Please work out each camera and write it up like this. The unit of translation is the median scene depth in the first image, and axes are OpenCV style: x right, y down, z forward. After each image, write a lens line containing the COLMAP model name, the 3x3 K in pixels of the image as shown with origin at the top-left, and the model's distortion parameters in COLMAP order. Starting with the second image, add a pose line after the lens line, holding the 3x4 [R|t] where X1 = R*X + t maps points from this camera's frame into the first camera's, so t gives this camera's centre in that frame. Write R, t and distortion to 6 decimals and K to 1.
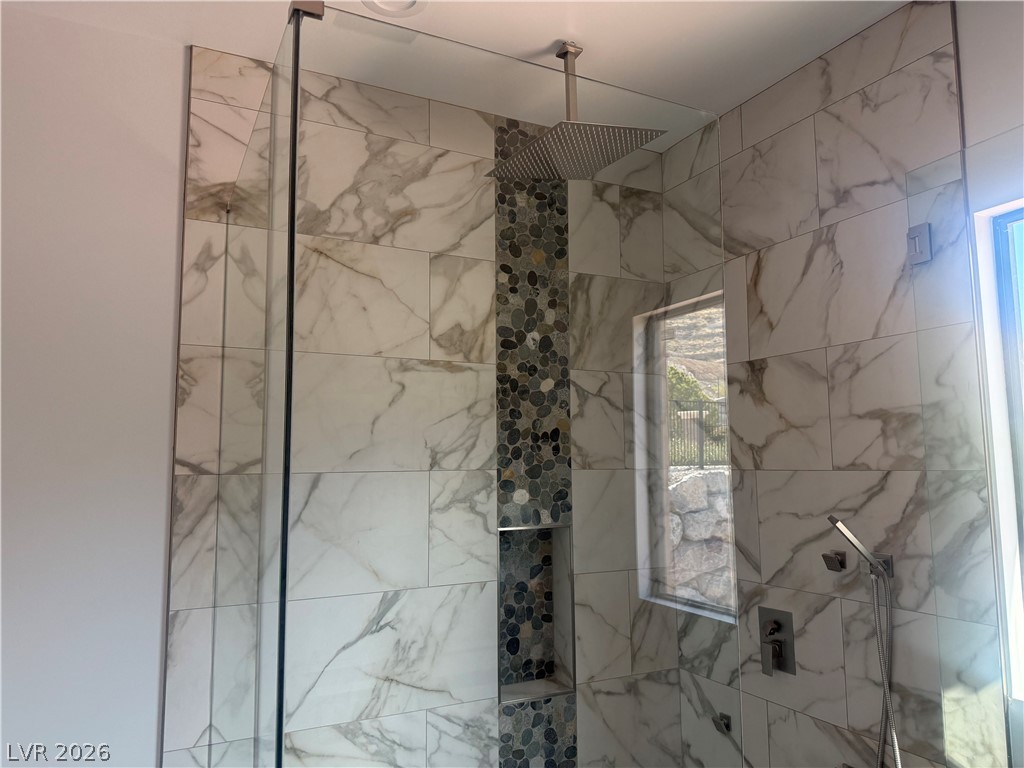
lens RADIAL K [[719.9, 0, 509.7], [0, 719.9, 386.9], [0, 0, 1]] dist [0.101097, -0.188211]
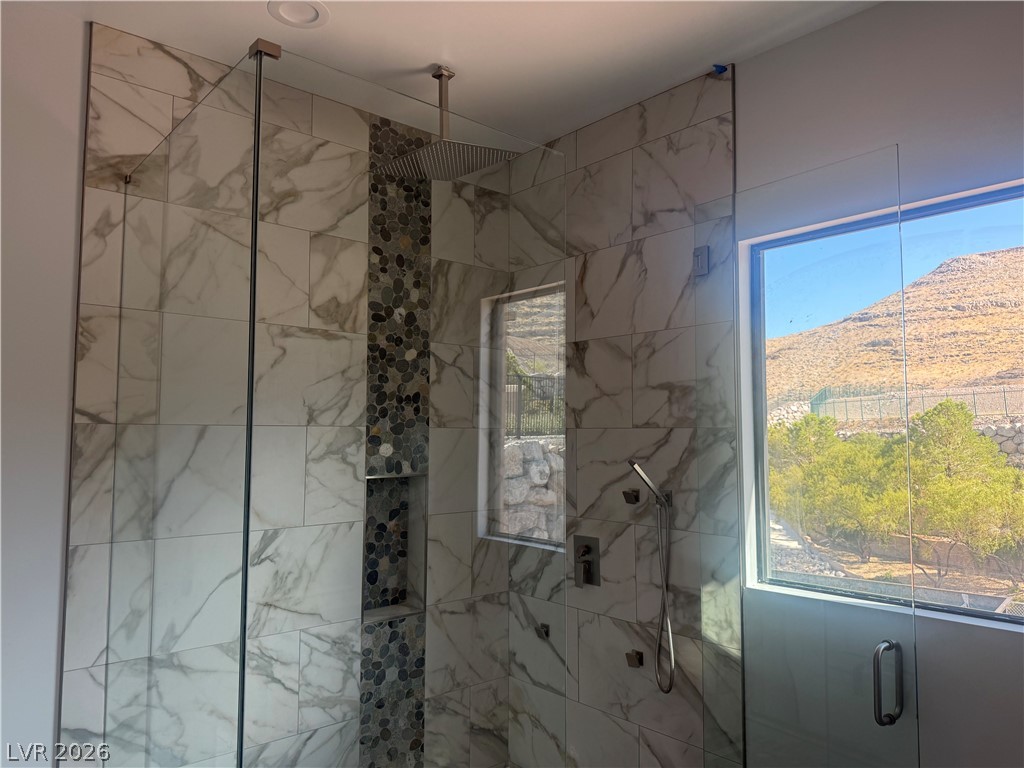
lens RADIAL K [[719.9, 0, 509.7], [0, 719.9, 386.9], [0, 0, 1]] dist [0.101097, -0.188211]
pose [[0.969117, 0.028503, 0.244949, -0.083697], [-0.038047, 0.998686, 0.034318, 0.003692], [-0.243649, -0.042578, 0.968928, -0.183454]]
